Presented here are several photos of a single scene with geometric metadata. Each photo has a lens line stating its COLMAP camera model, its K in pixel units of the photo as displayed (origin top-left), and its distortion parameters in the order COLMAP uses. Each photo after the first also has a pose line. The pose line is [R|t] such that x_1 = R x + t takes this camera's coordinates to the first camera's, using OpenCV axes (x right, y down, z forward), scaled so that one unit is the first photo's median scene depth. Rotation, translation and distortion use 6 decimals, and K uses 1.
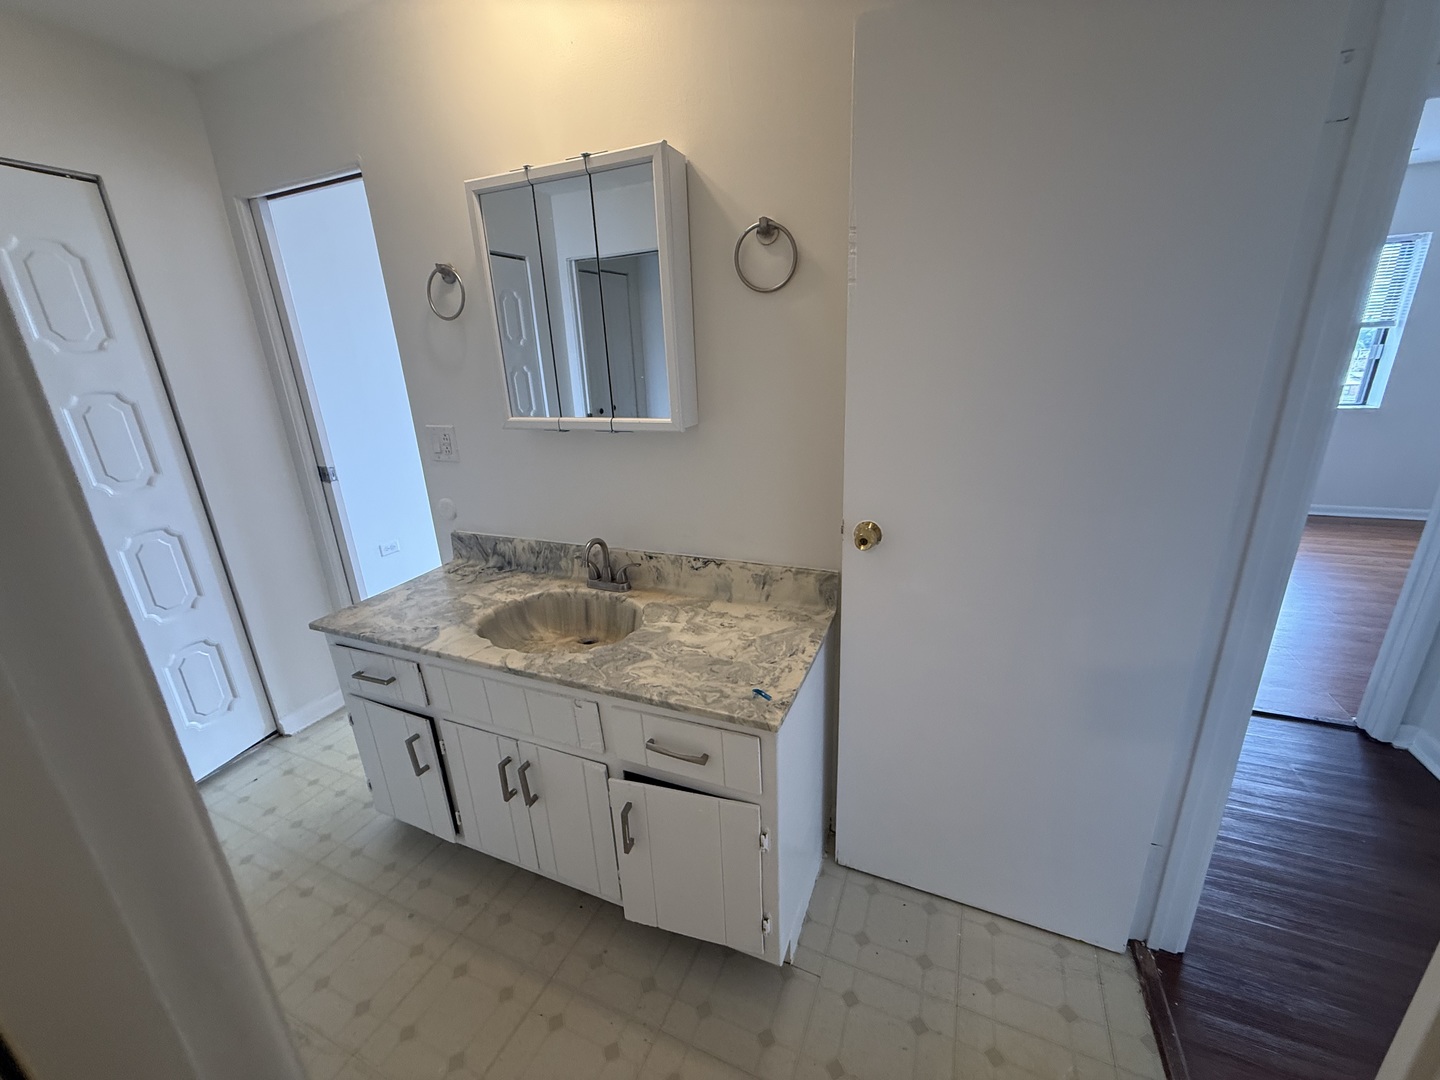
lens RADIAL K [[574.6, 0, 715.6], [0, 574.6, 537.7], [0, 0, 1]] dist [-0.000601, 0.000106]
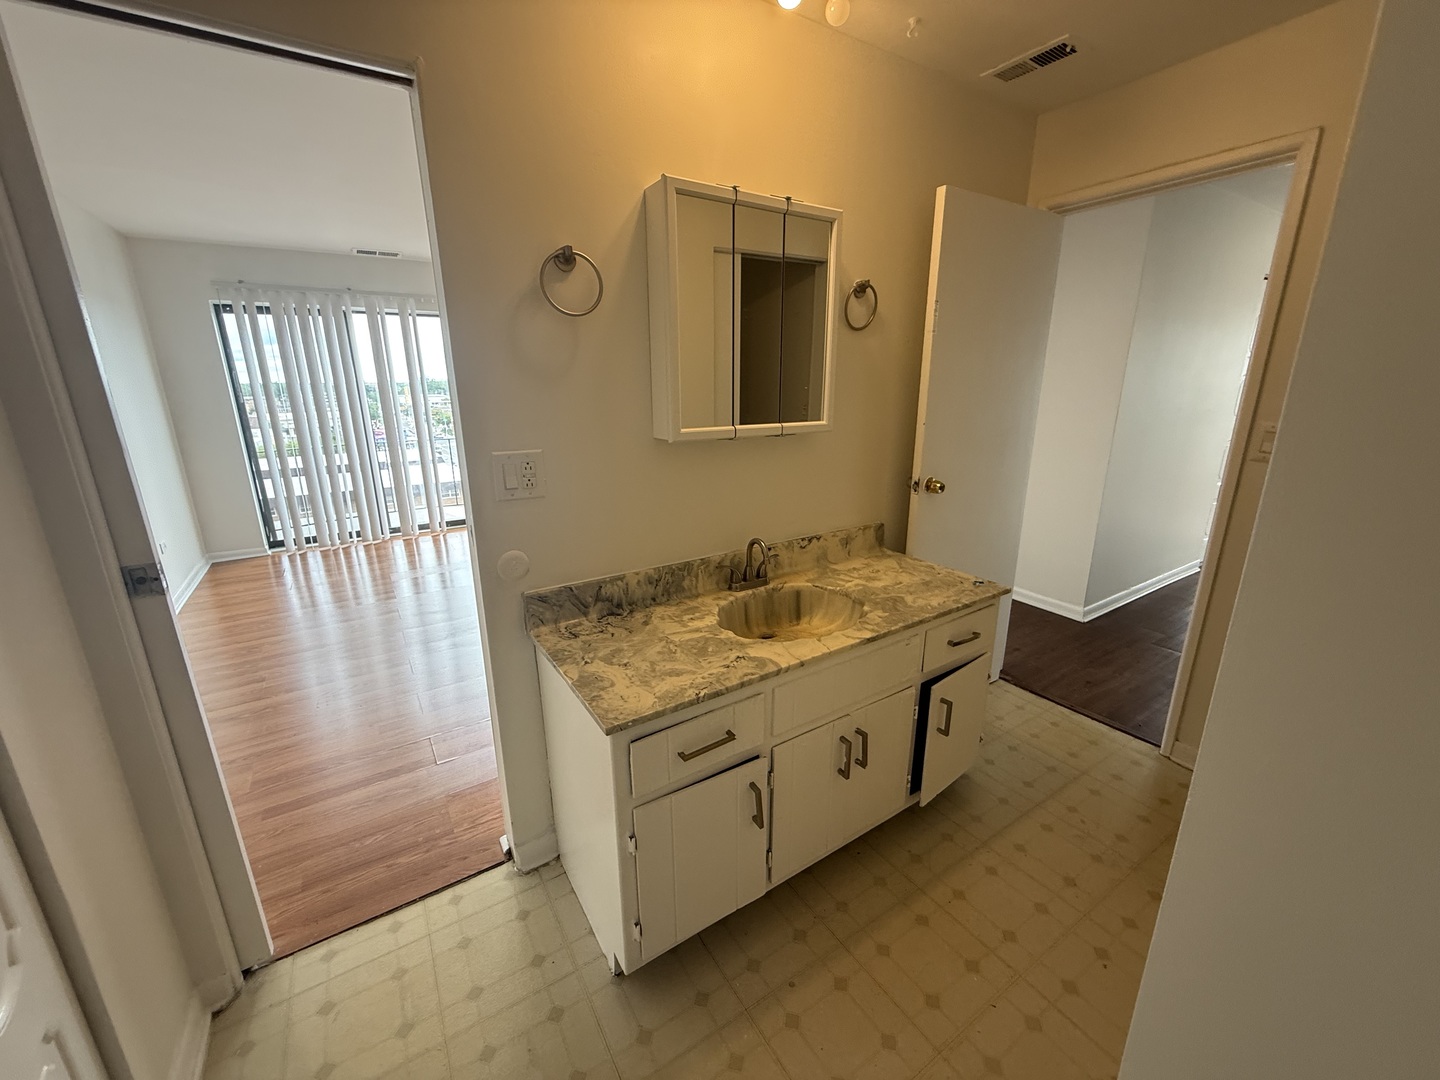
lens RADIAL K [[574.6, 0, 715.6], [0, 574.6, 537.7], [0, 0, 1]] dist [-0.000601, 0.000106]
pose [[0.557684, -0.183944, 0.809415, -1.115034], [0.240218, 0.969174, 0.054741, -0.076596], [-0.794534, 0.163908, 0.584680, 0.440165]]
